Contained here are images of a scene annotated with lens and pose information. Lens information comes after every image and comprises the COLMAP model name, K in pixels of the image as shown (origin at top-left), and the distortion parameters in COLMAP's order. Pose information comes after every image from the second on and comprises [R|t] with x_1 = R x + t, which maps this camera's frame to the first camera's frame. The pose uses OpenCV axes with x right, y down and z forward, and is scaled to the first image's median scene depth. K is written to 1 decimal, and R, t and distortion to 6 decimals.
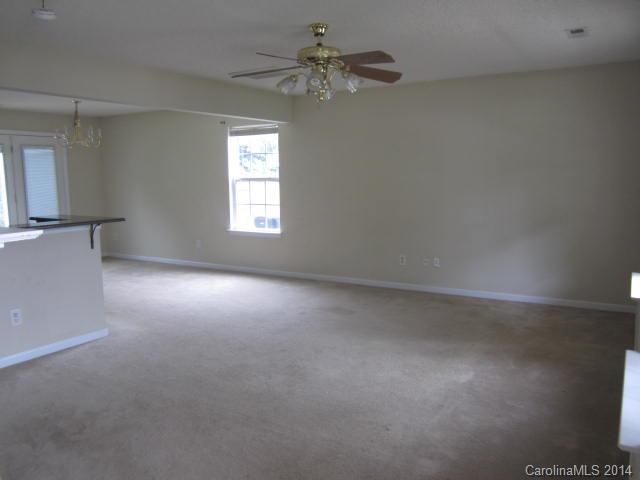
lens RADIAL K [[543.8, 0, 320.0], [0, 543.8, 240.0], [0, 0, 1]] dist [-0.002681, -0.002734]
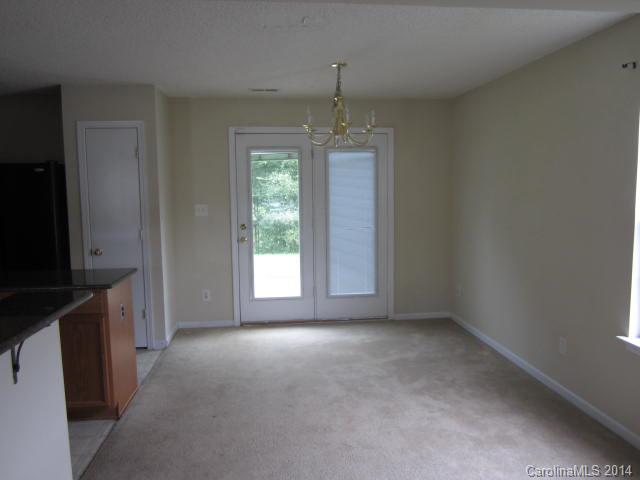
lens RADIAL K [[543.8, 0, 320.0], [0, 543.8, 240.0], [0, 0, 1]] dist [-0.002681, -0.002734]
pose [[0.594046, 0.103683, -0.797721, 0.027280], [-0.104605, 0.993195, 0.051192, -0.089646], [0.797601, 0.053035, 0.600850, 0.567311]]
